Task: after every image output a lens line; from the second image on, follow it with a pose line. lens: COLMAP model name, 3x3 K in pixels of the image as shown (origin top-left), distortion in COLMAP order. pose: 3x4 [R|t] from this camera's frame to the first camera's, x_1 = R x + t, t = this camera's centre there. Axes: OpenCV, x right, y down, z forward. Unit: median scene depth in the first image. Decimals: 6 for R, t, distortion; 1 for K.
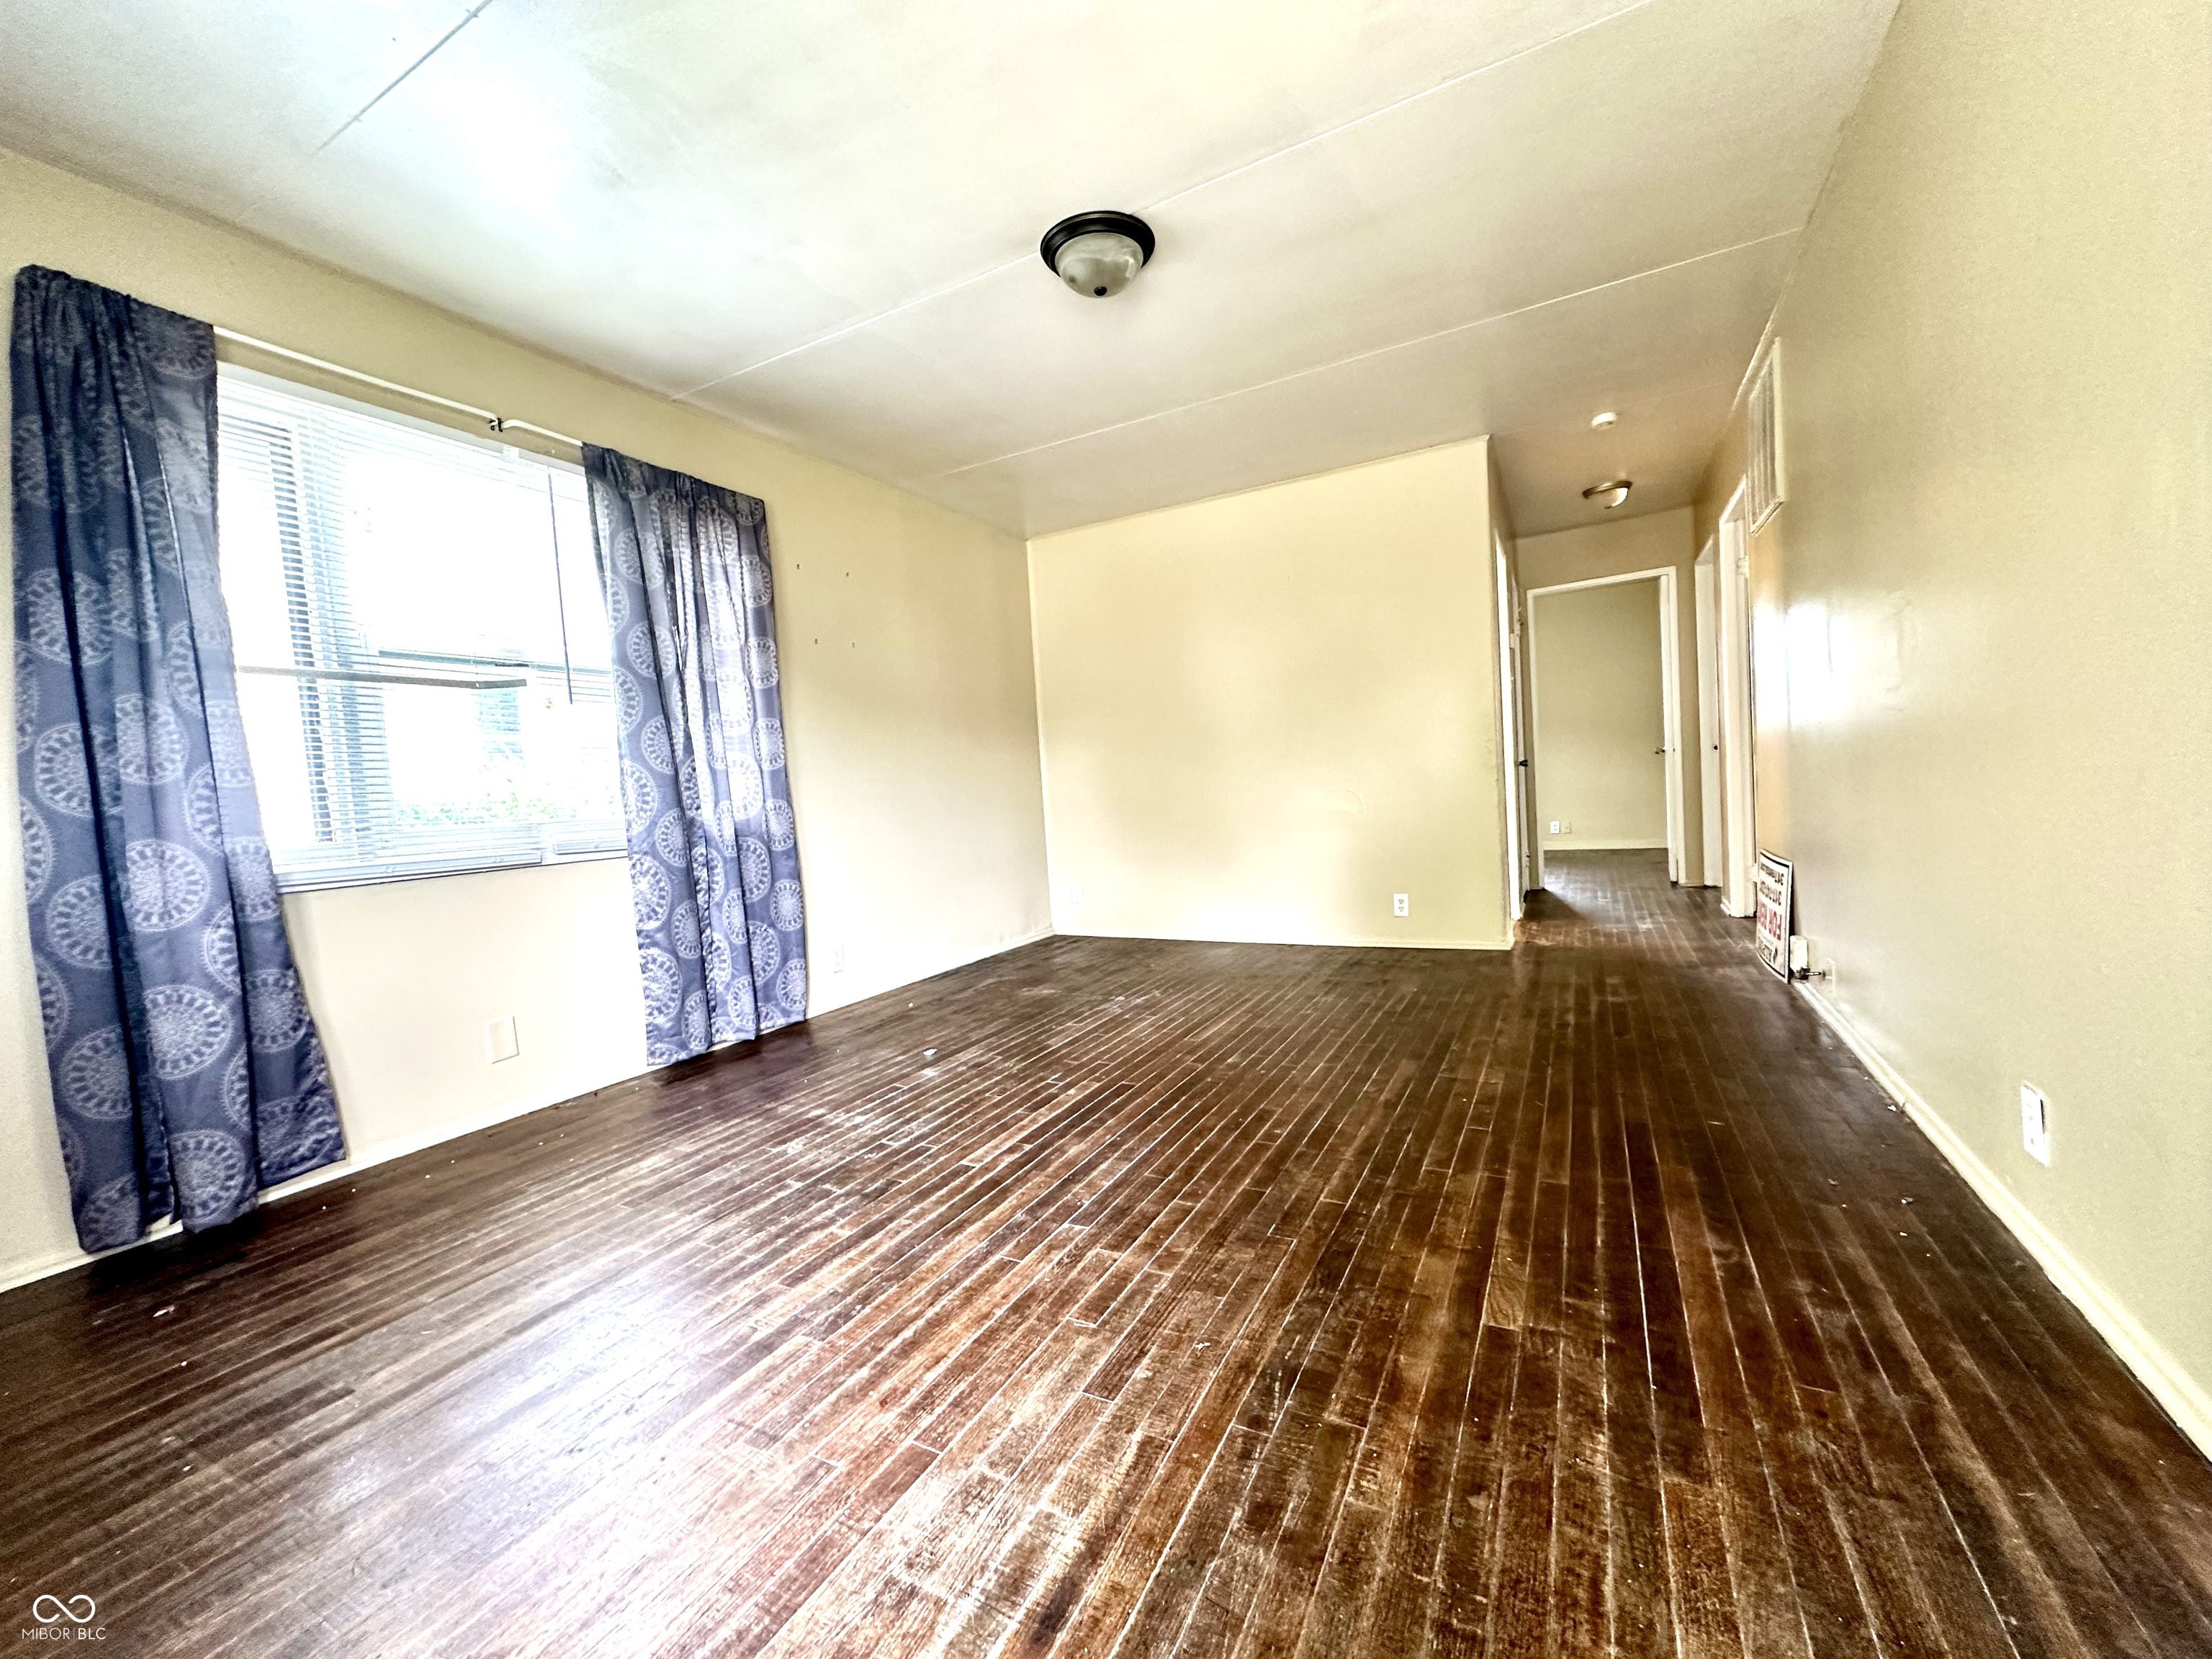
lens RADIAL K [[883.3, 0, 1113.2], [0, 883.3, 830.6], [0, 0, 1]] dist [-0.006714, 0.001249]
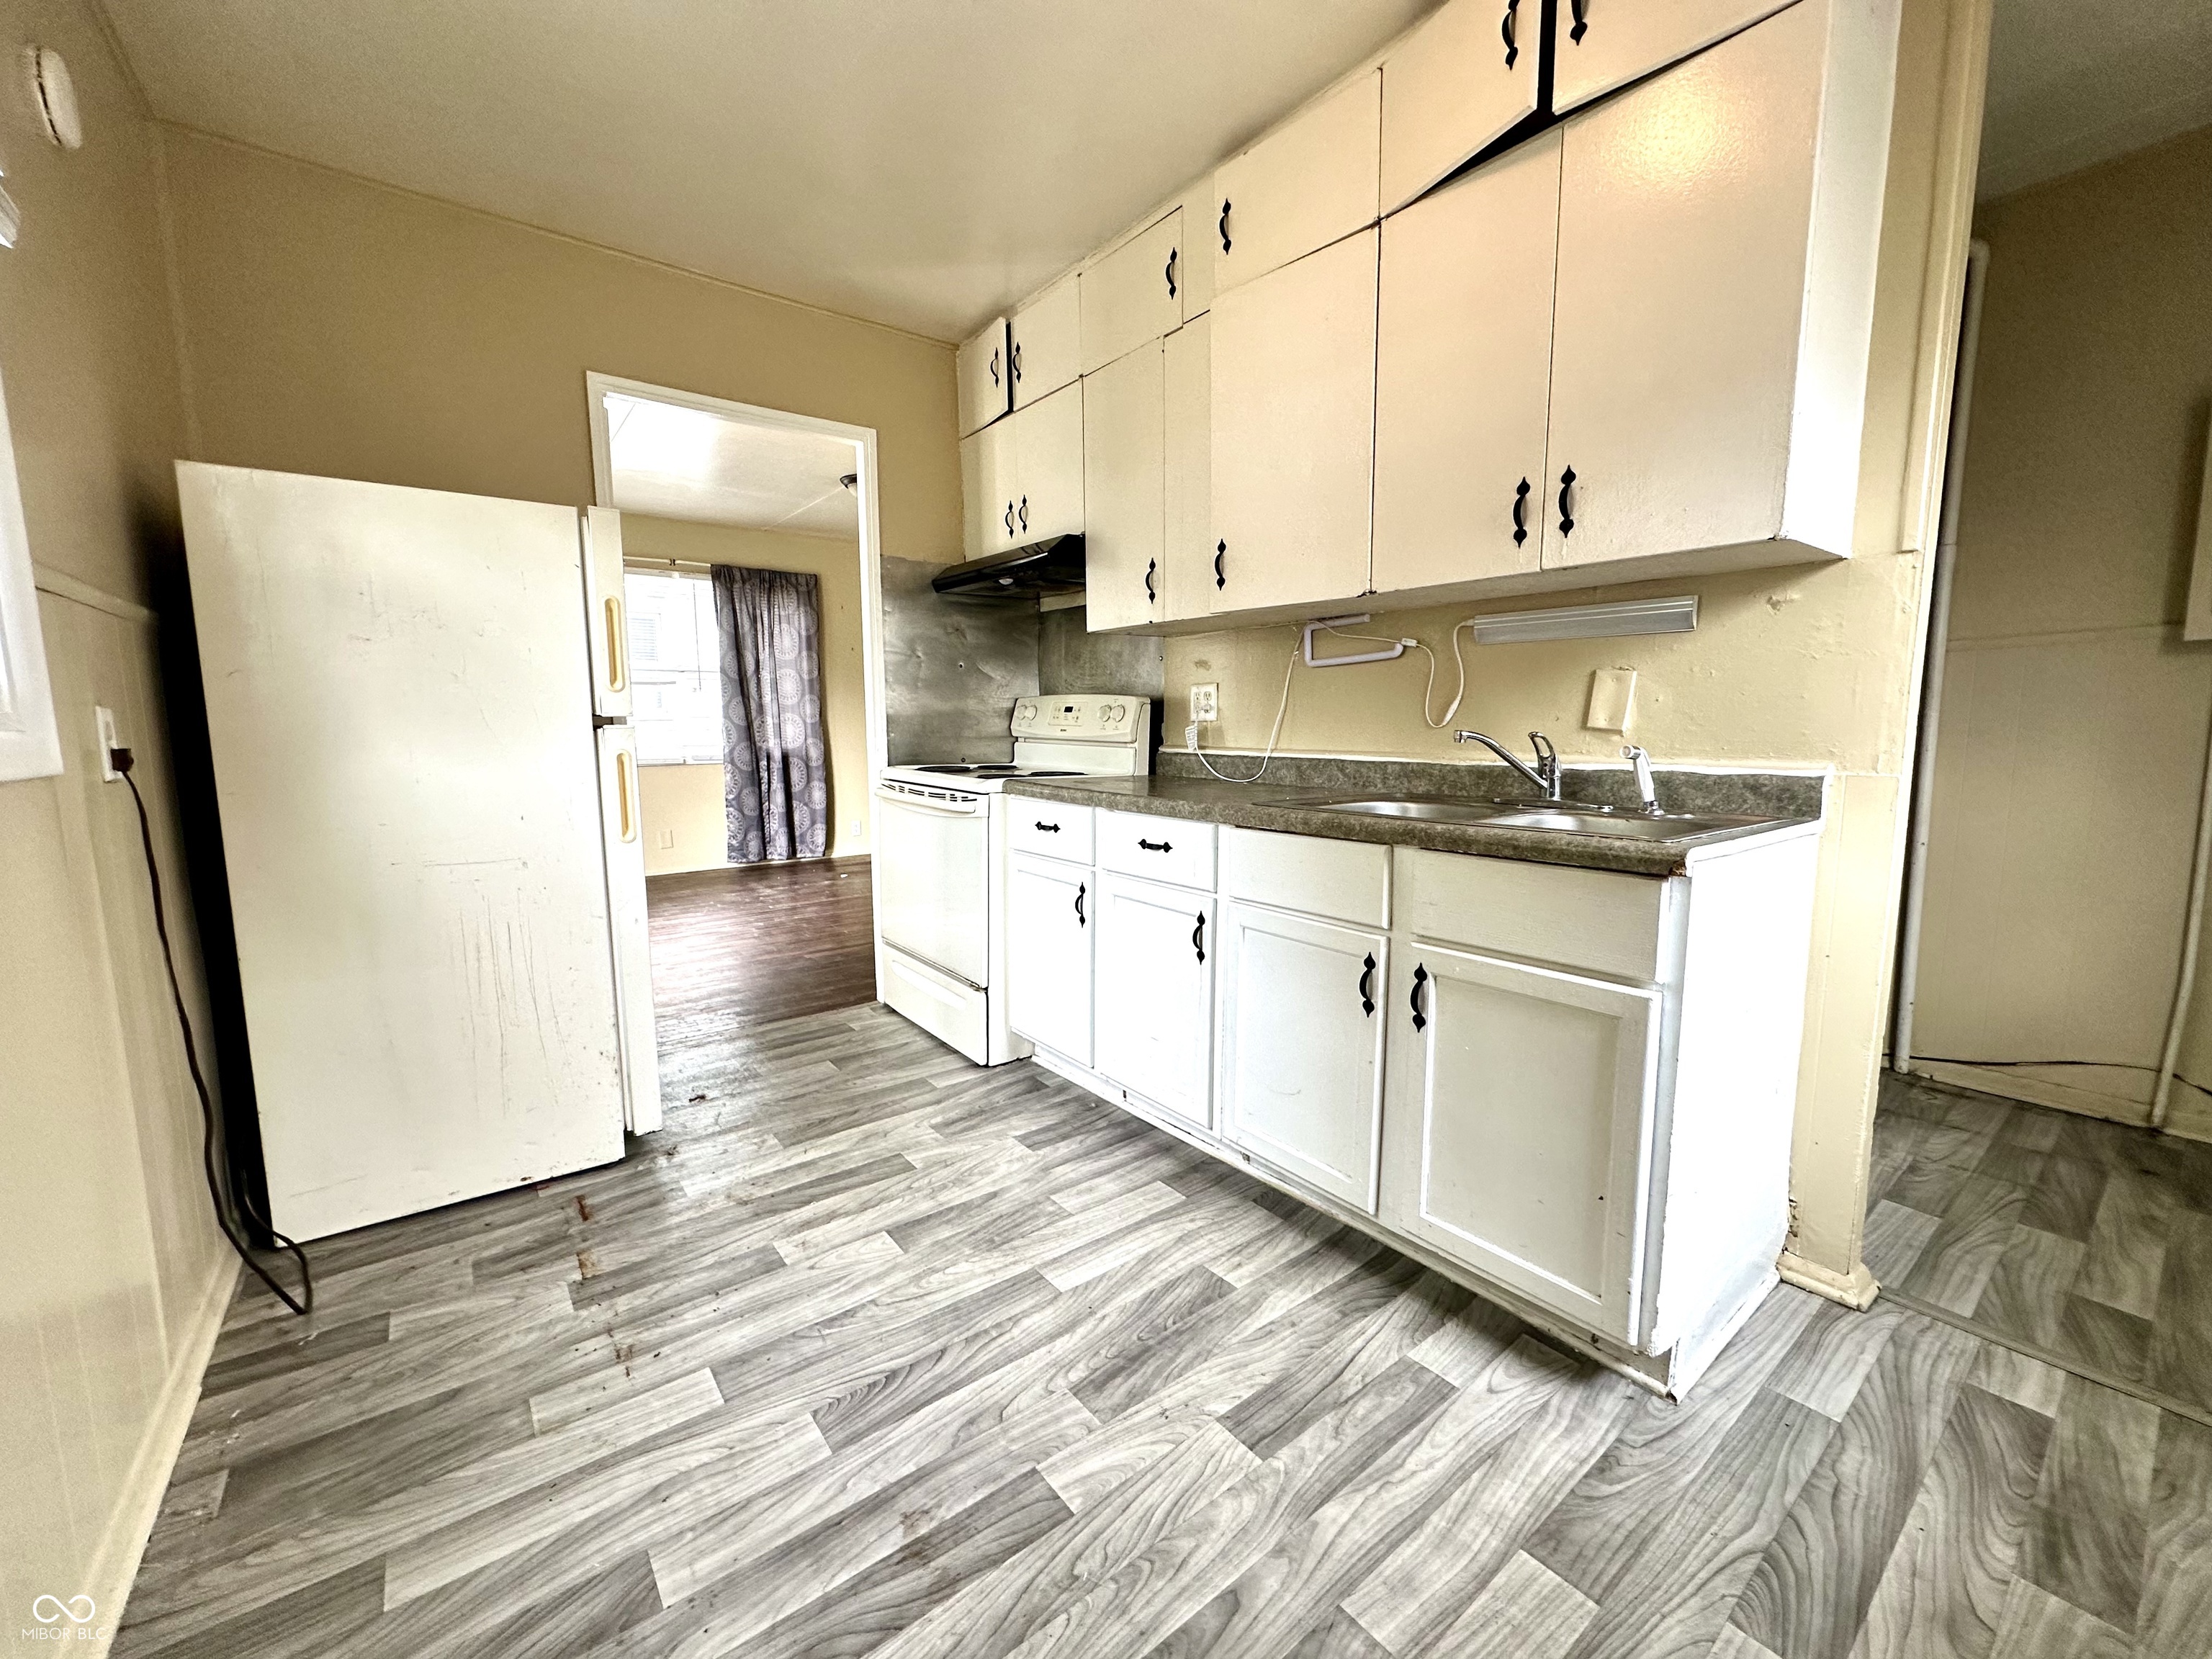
lens RADIAL K [[883.3, 0, 1116.0], [0, 883.3, 827.1], [0, 0, 1]] dist [-0.006714, 0.001249]
pose [[0.910440, 0.111063, -0.398453, 1.388970], [-0.076521, 0.991876, 0.101623, -0.126108], [0.406503, -0.062032, 0.911541, -0.658857]]
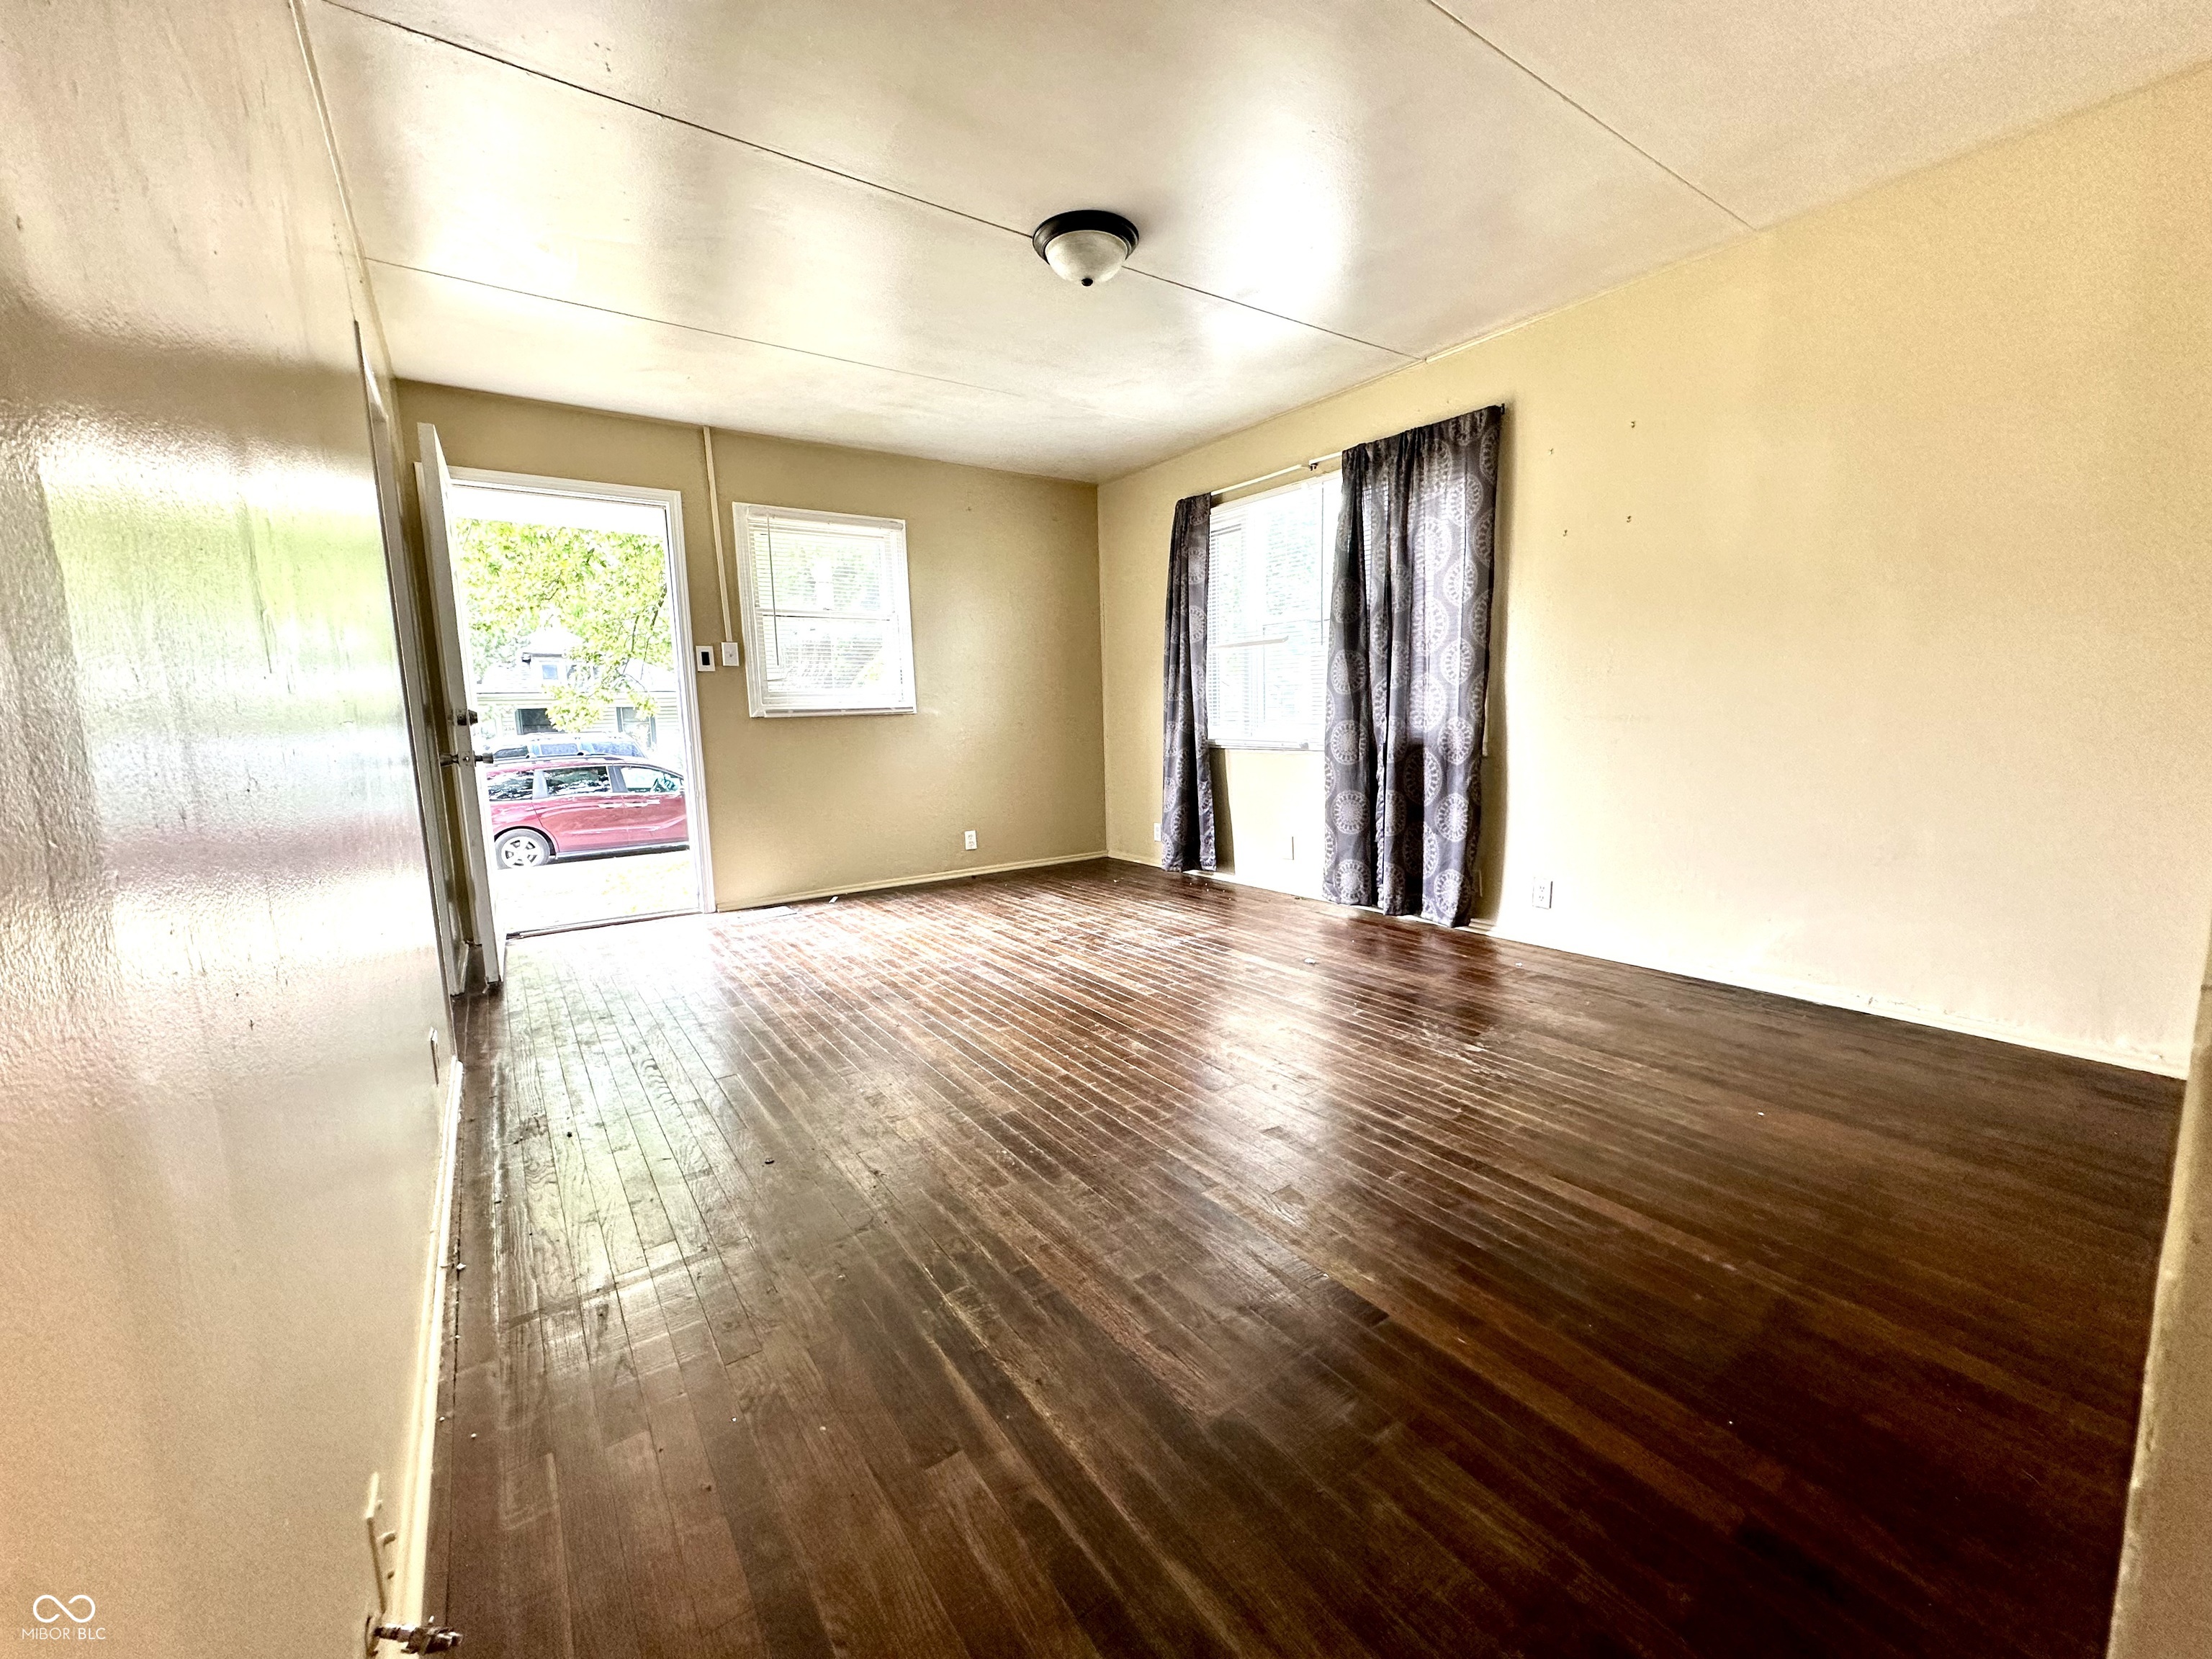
lens RADIAL K [[883.3, 0, 1104.8], [0, 883.3, 835.4], [0, 0, 1]] dist [-0.006714, 0.001249]
pose [[-0.447372, 0.202855, -0.871039, 1.059423], [0.008850, 0.974893, 0.222496, -0.190756], [0.894304, 0.091830, -0.437935, 1.560699]]
